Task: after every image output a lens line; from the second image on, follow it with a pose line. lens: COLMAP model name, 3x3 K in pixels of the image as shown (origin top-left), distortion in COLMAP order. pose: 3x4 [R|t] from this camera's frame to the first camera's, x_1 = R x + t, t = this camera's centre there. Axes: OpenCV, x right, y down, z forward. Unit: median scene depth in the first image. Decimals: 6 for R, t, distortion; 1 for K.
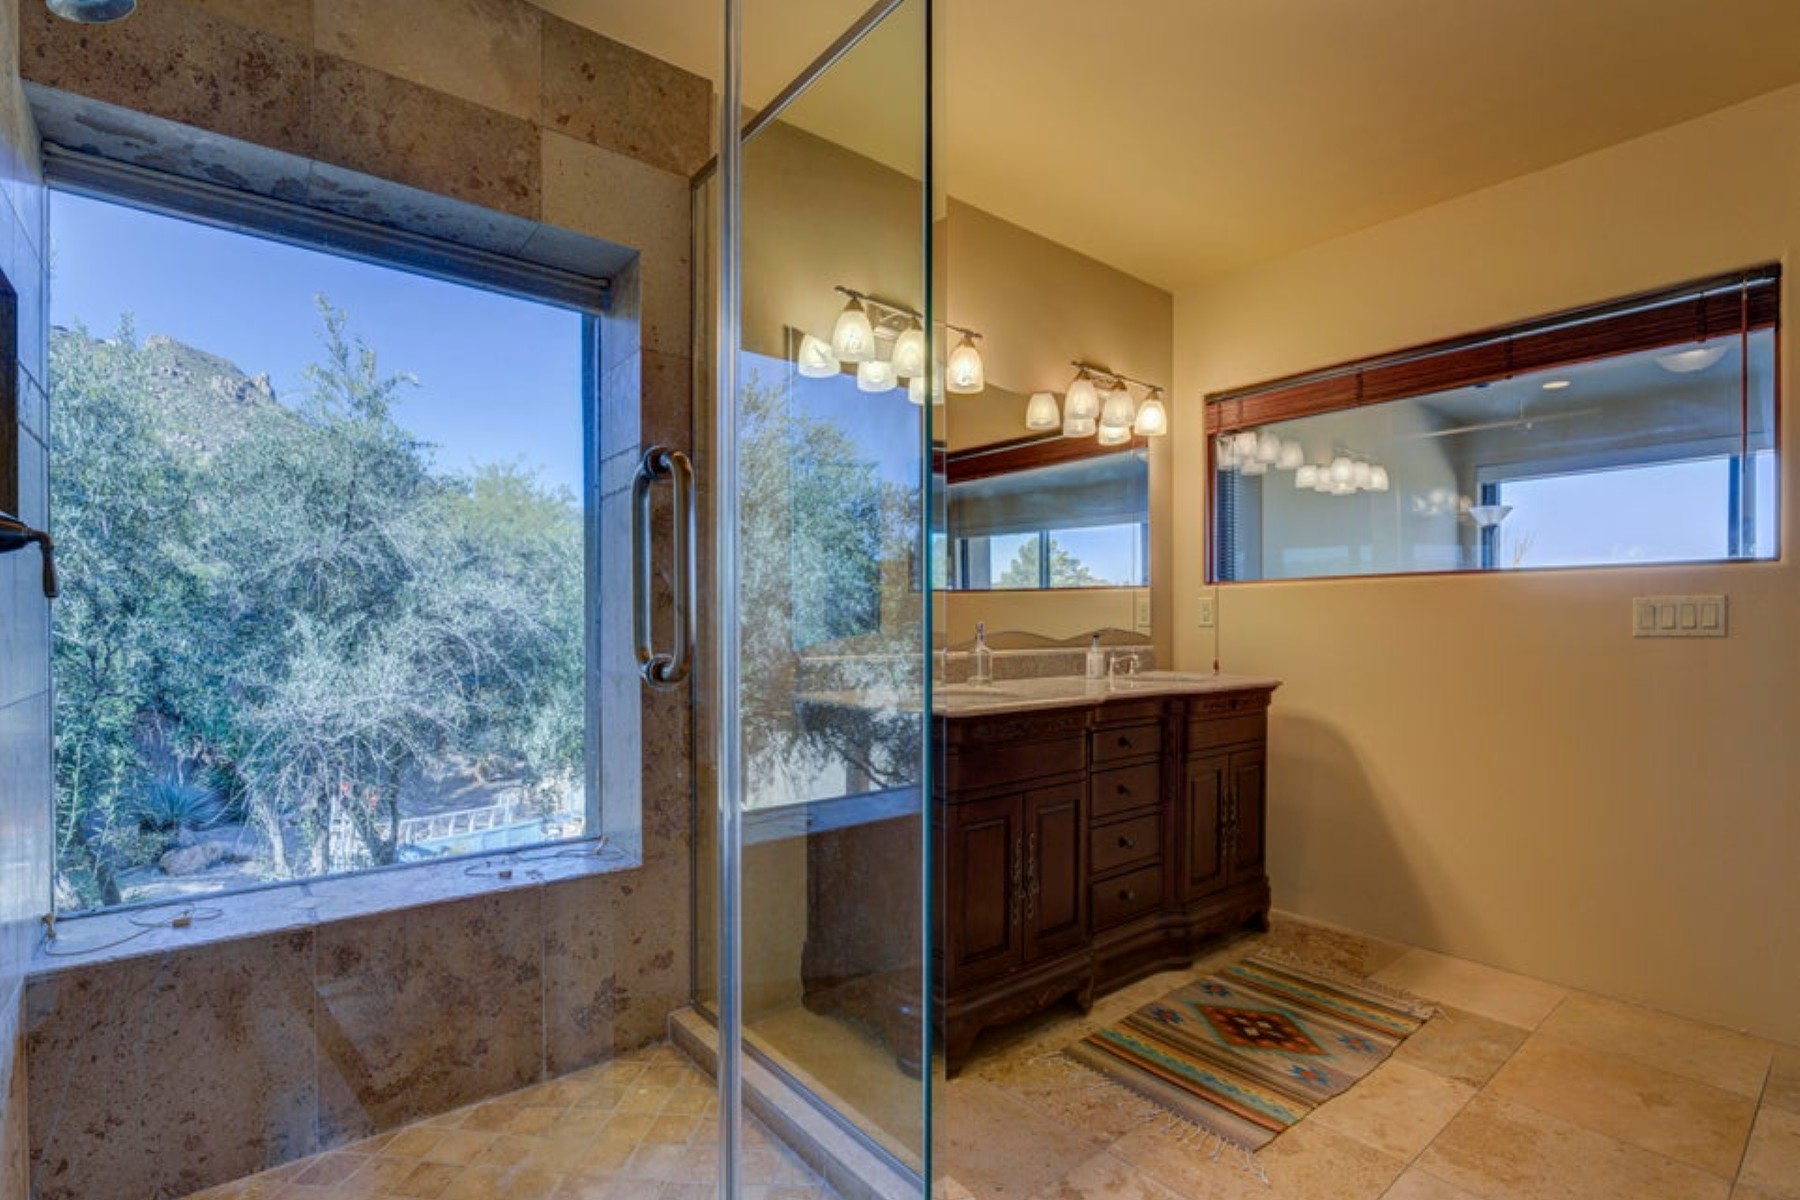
lens RADIAL K [[838.3, 0, 910.7], [0, 838.3, 635.8], [0, 0, 1]] dist [0.002442, 0.000760]
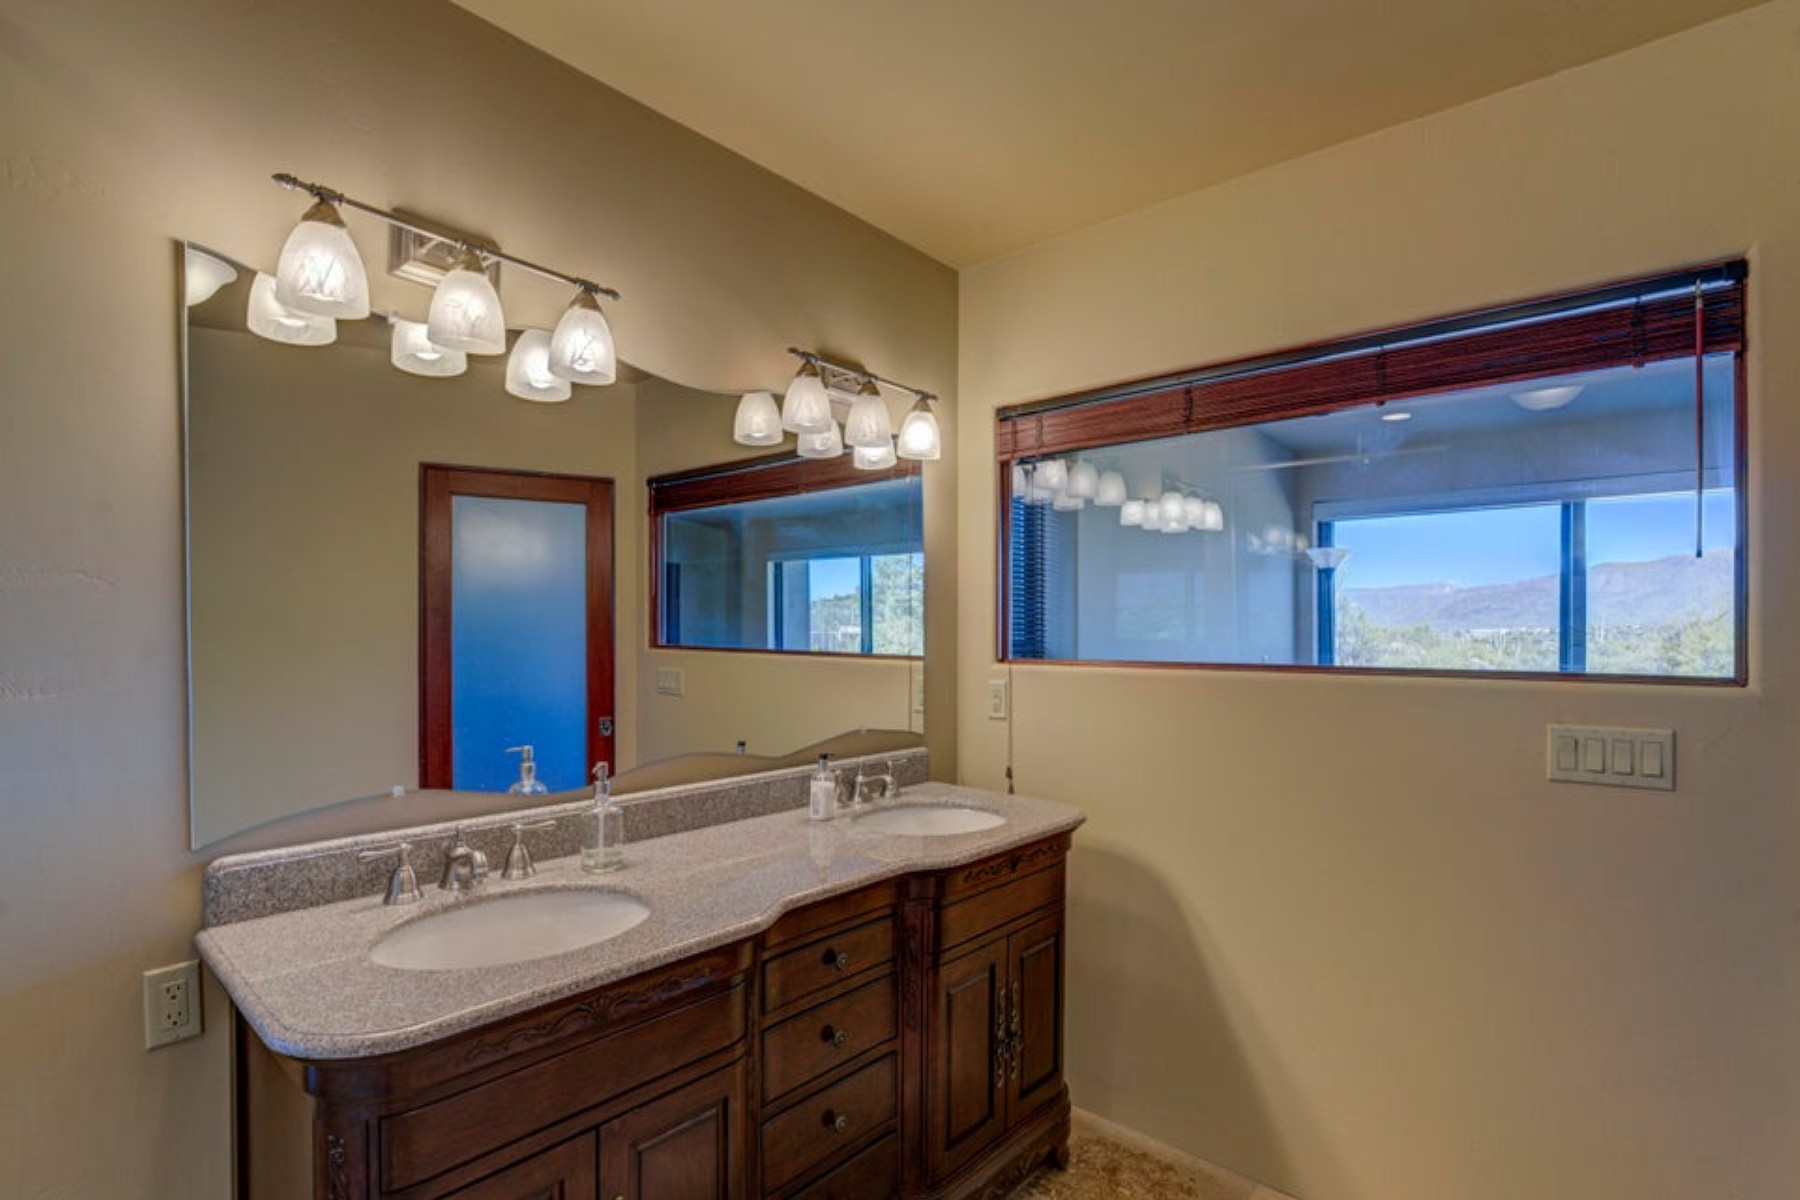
lens RADIAL K [[838.3, 0, 910.7], [0, 838.3, 635.8], [0, 0, 1]] dist [0.002442, 0.000760]
pose [[0.986694, 0.005356, 0.162498, 0.163813], [-0.004586, 0.999976, -0.005109, -0.085113], [-0.162522, 0.004296, 0.986696, 0.293490]]
